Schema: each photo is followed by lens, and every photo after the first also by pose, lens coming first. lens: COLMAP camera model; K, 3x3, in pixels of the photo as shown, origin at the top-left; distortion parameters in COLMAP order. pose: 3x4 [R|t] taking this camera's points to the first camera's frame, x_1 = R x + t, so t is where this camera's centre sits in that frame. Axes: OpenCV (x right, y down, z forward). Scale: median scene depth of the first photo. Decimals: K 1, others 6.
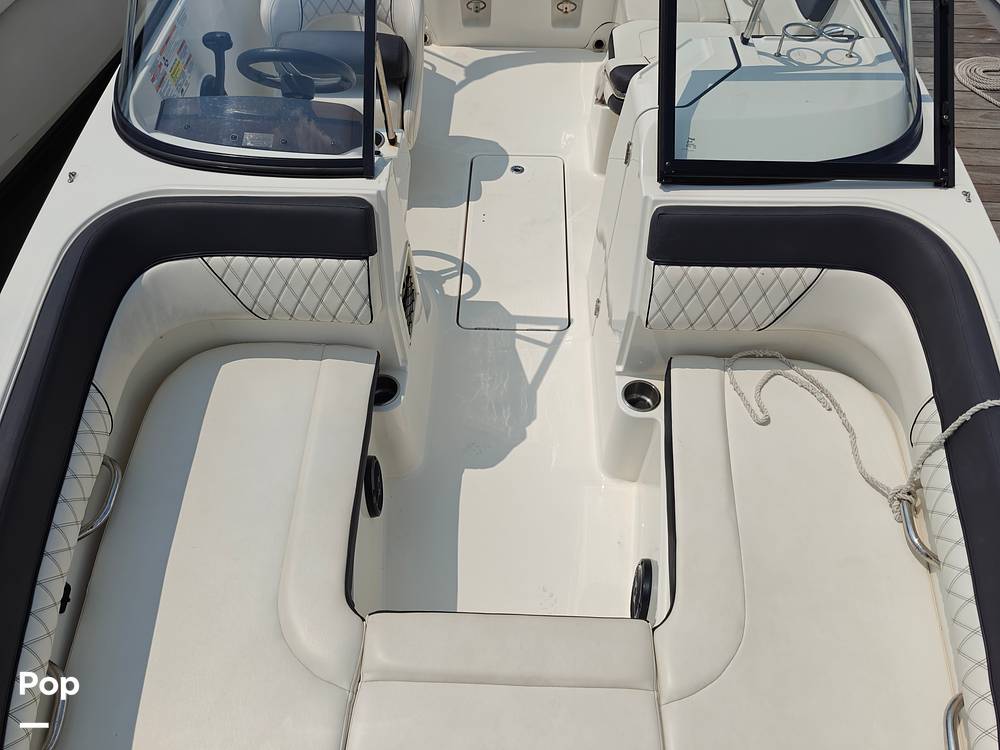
lens RADIAL K [[698.2, 0, 508.5], [0, 698.2, 374.3], [0, 0, 1]] dist [0.034762, -0.040968]
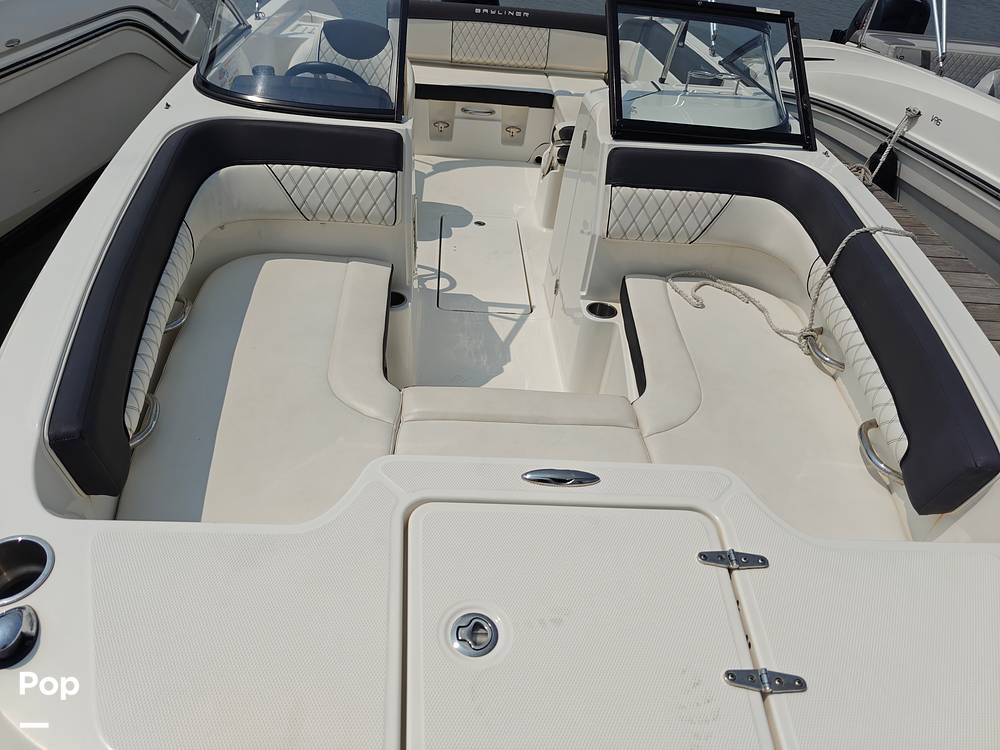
lens RADIAL K [[698.2, 0, 492.9], [0, 698.2, 384.9], [0, 0, 1]] dist [0.034762, -0.040968]
pose [[0.995085, 0.023757, 0.096135, -0.116516], [0.003773, 0.960996, -0.276537, 0.485903], [-0.098955, 0.275541, 0.956183, -0.132708]]
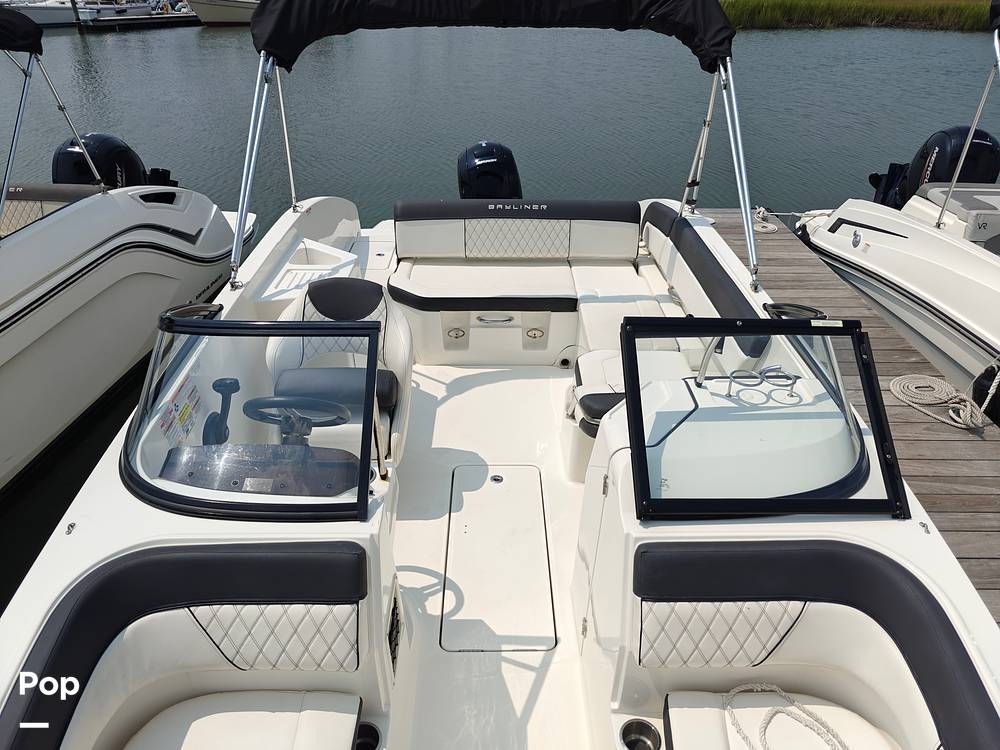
lens RADIAL K [[698.2, 0, 508.1], [0, 698.2, 376.8], [0, 0, 1]] dist [0.034762, -0.040968]
pose [[0.998958, -0.014841, 0.043166, -0.020557], [0.029692, 0.929520, -0.367574, -0.076293], [-0.034668, 0.368473, 0.928992, -0.048483]]
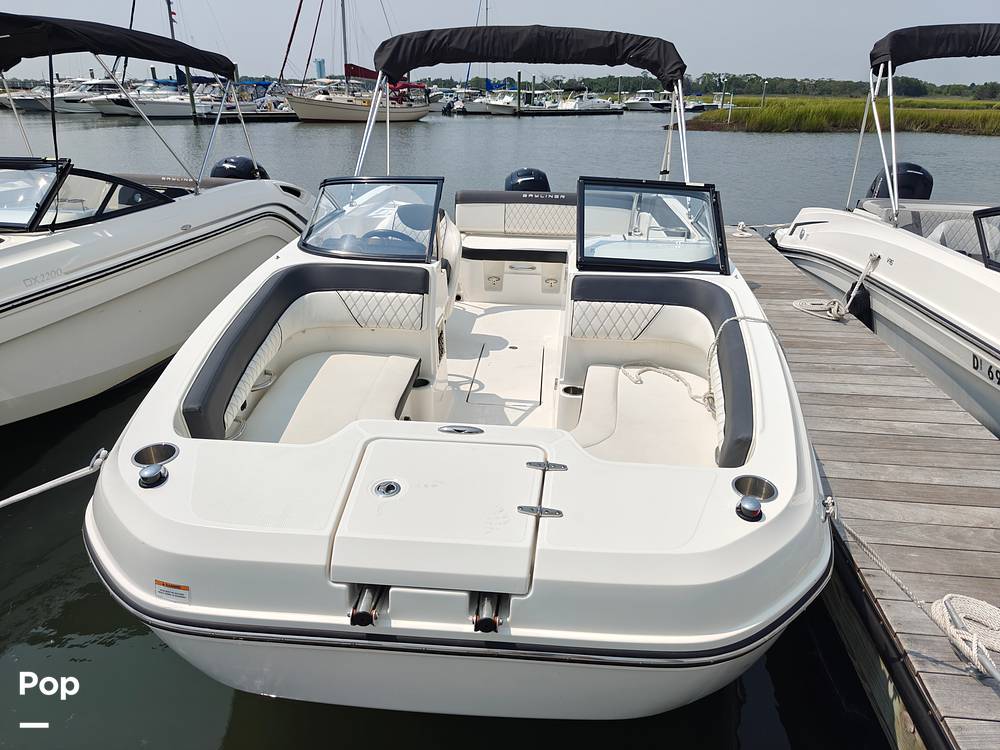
lens RADIAL K [[698.2, 0, 512.2], [0, 698.2, 368.0], [0, 0, 1]] dist [0.034762, -0.040968]
pose [[0.998984, 0.034870, -0.028557, 0.085308], [-0.044548, 0.860174, -0.508051, 0.806773], [0.006848, 0.508807, 0.860853, -0.445444]]
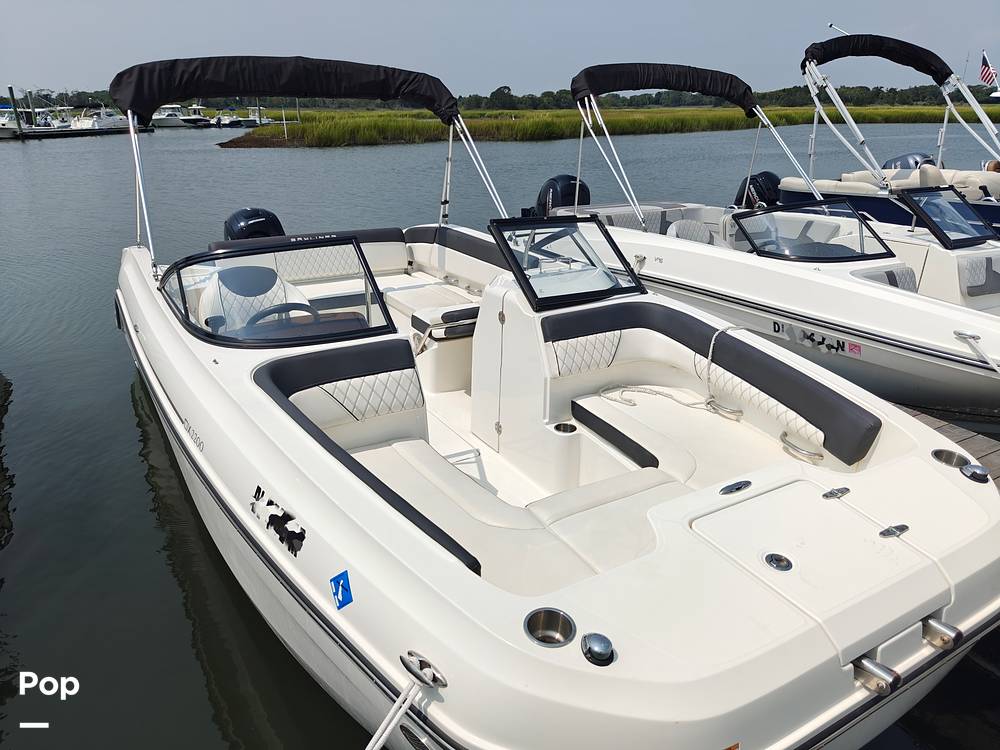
lens RADIAL K [[698.2, 0, 514.1], [0, 698.2, 368.7], [0, 0, 1]] dist [0.034762, -0.040968]
pose [[0.842323, -0.182278, 0.507214, -0.723543], [0.422611, 0.807427, -0.411657, 0.540034], [-0.334502, 0.561103, 0.757147, -0.312055]]
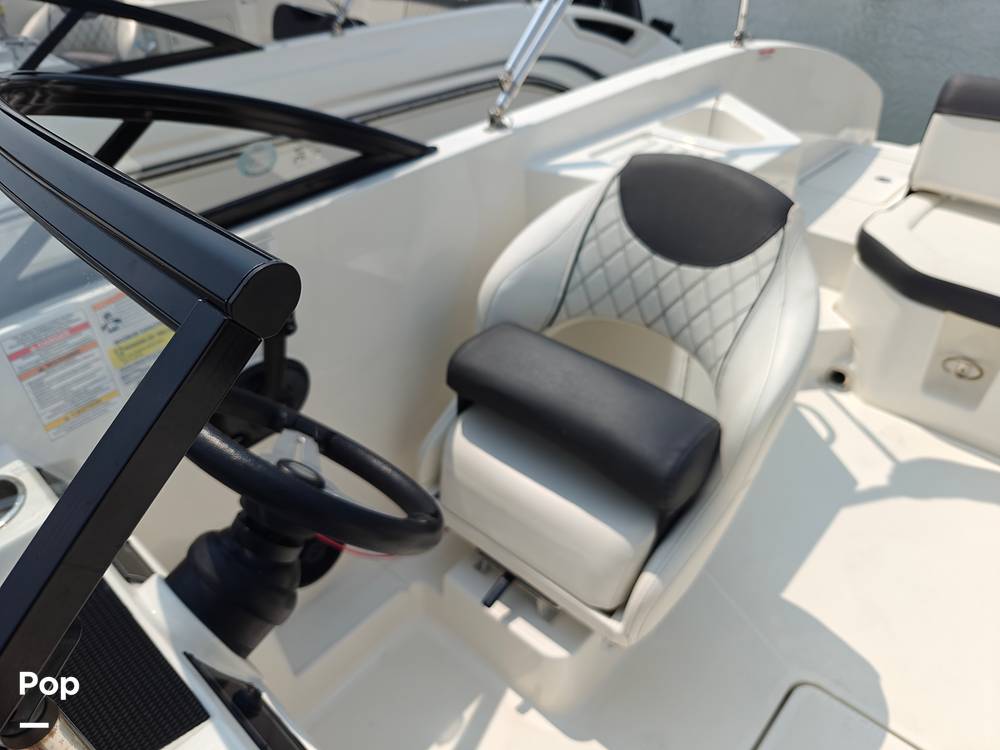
lens RADIAL K [[698.2, 0, 498.5], [0, 698.2, 367.9], [0, 0, 1]] dist [0.034762, -0.040968]
pose [[0.757306, 0.367859, -0.539600, -0.048680], [-0.509279, 0.849890, -0.135359, -0.504982], [0.408807, 0.377315, 0.830969, 0.770425]]
